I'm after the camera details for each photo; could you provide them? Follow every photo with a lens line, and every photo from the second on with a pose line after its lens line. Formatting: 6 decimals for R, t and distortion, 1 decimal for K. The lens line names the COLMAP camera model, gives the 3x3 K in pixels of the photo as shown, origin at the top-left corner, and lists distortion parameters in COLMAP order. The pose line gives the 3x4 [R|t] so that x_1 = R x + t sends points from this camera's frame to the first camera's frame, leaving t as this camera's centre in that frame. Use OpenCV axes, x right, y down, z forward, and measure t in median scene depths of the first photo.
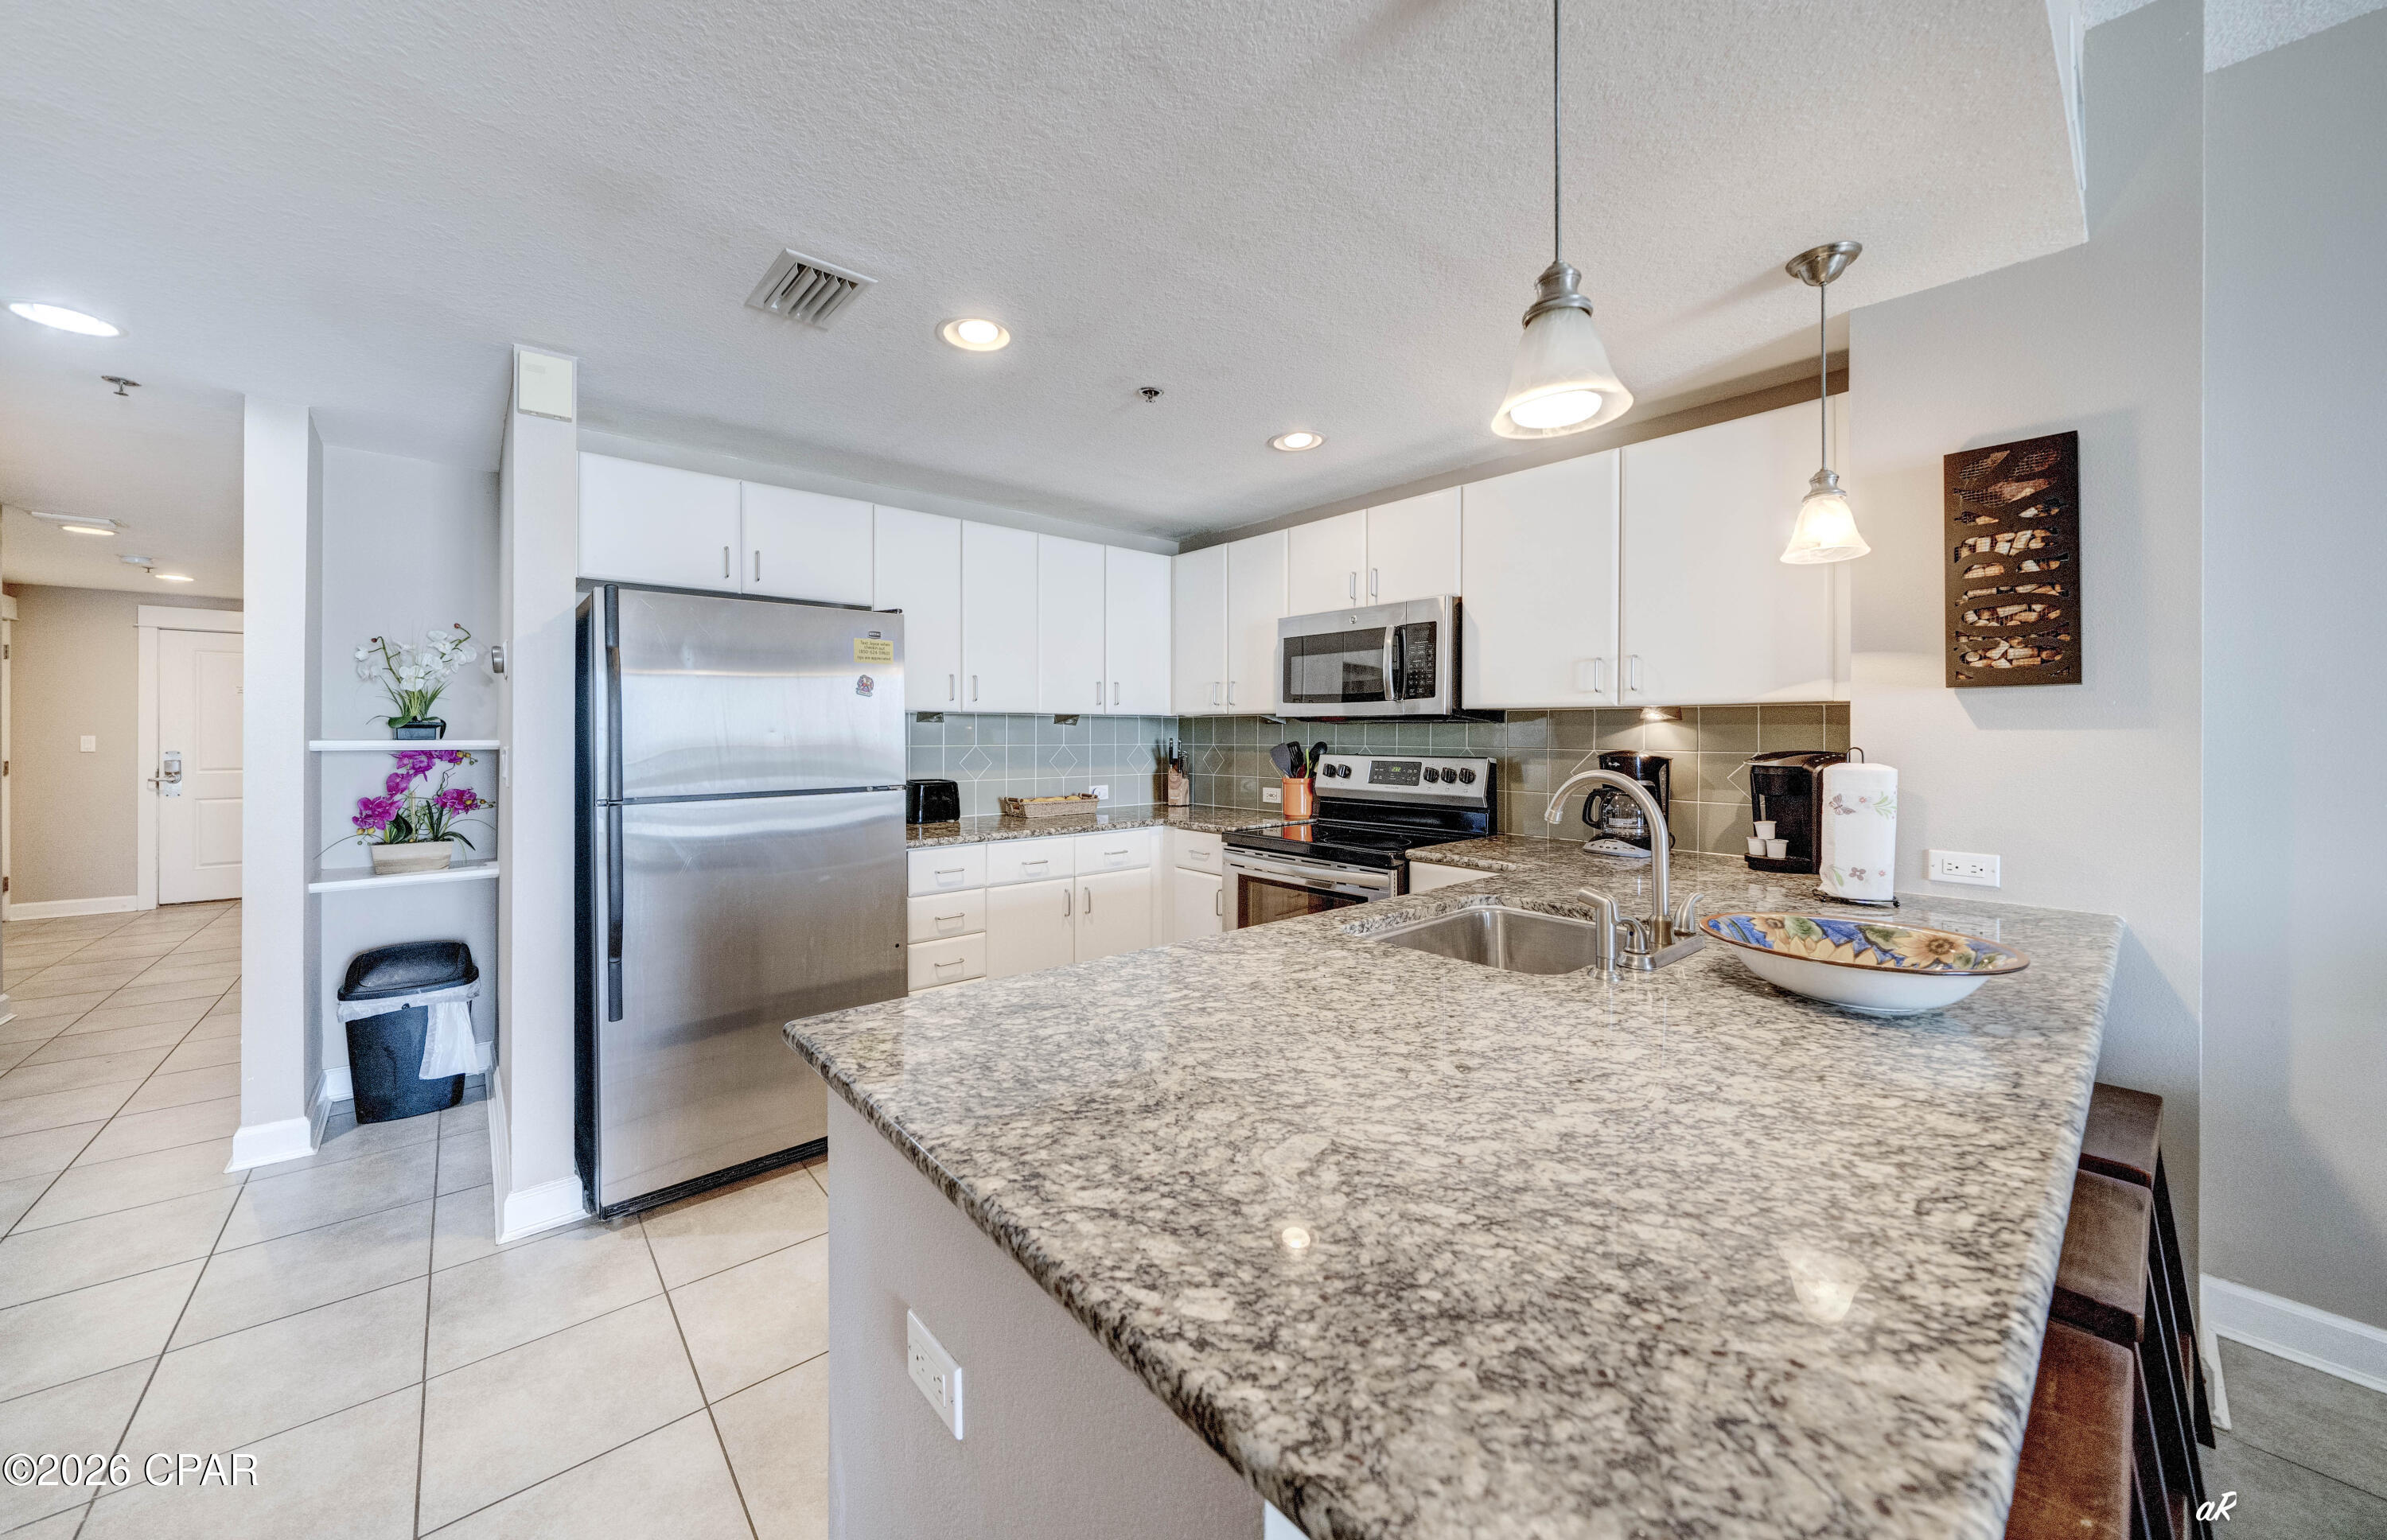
lens RADIAL K [[840.5, 0, 1161.5], [0, 840.5, 739.2], [0, 0, 1]] dist [0.001061, 0.000016]
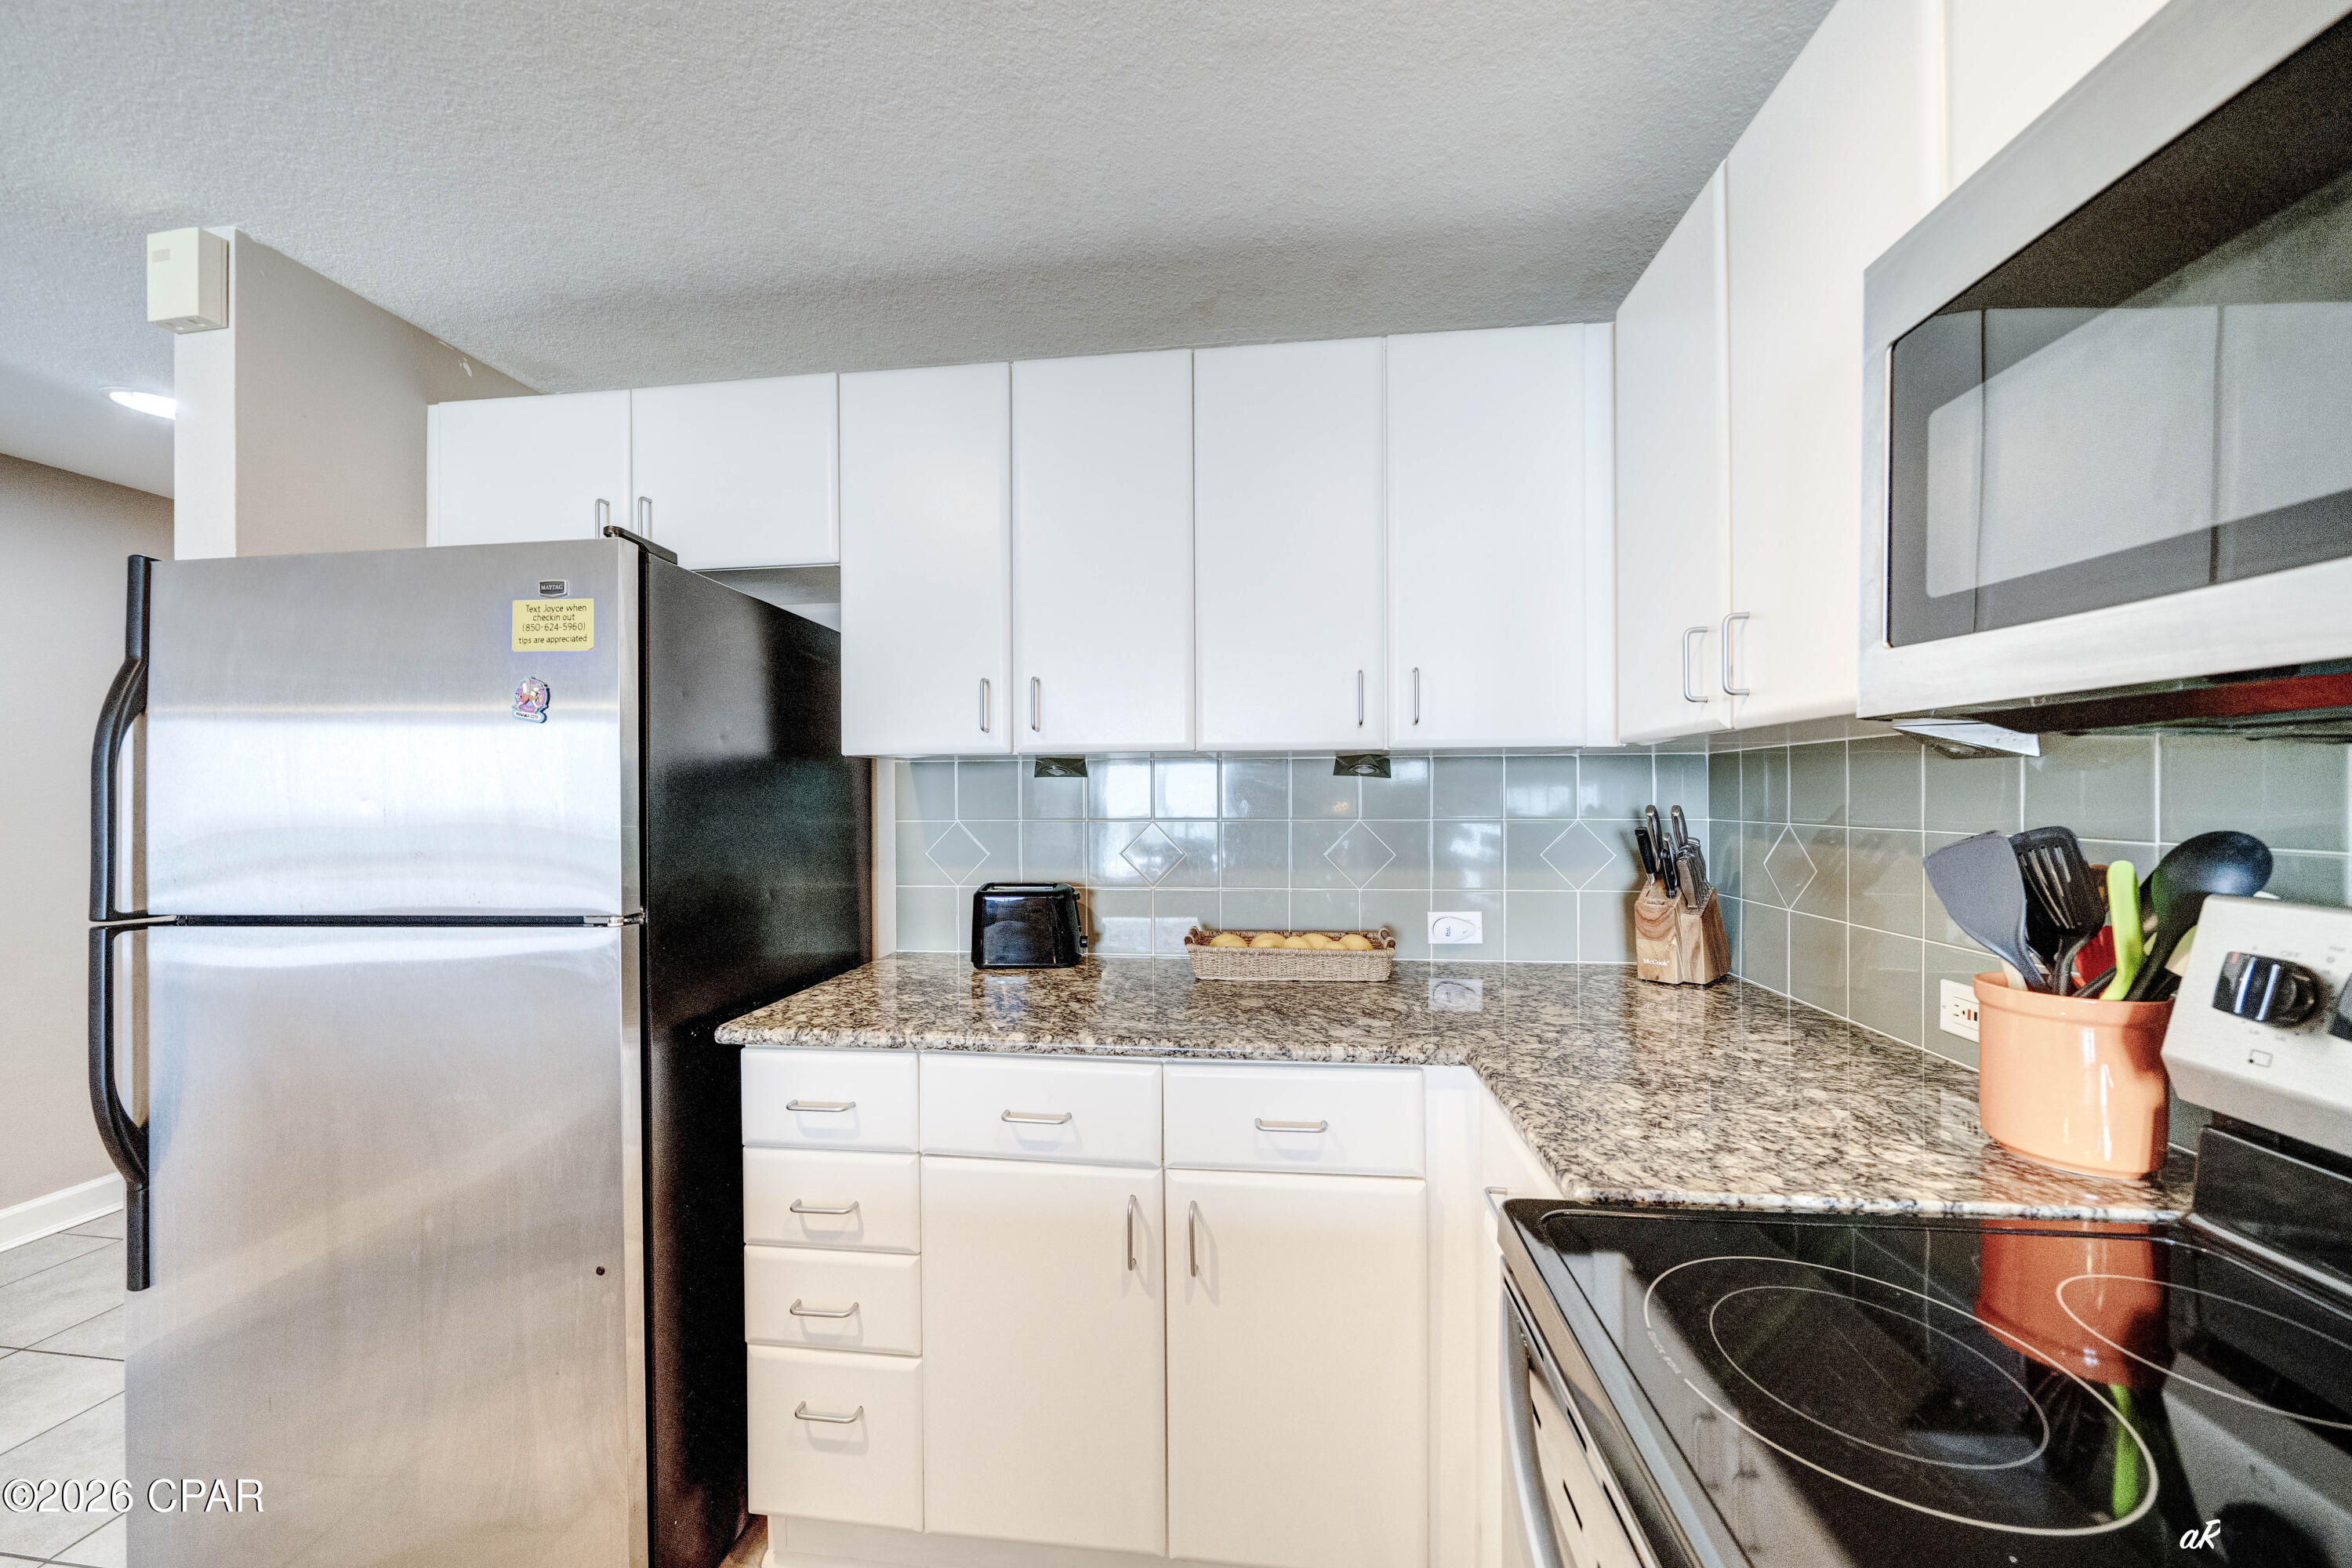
lens RADIAL K [[821.6, 0, 1181.6], [0, 821.6, 792.9], [0, 0, 1]] dist [-0.007462, 0.000655]
pose [[0.686656, -0.005088, -0.726964, 0.175102], [0.001234, 0.999982, -0.005833, -0.006058], [0.726981, 0.003108, 0.686650, 0.744234]]
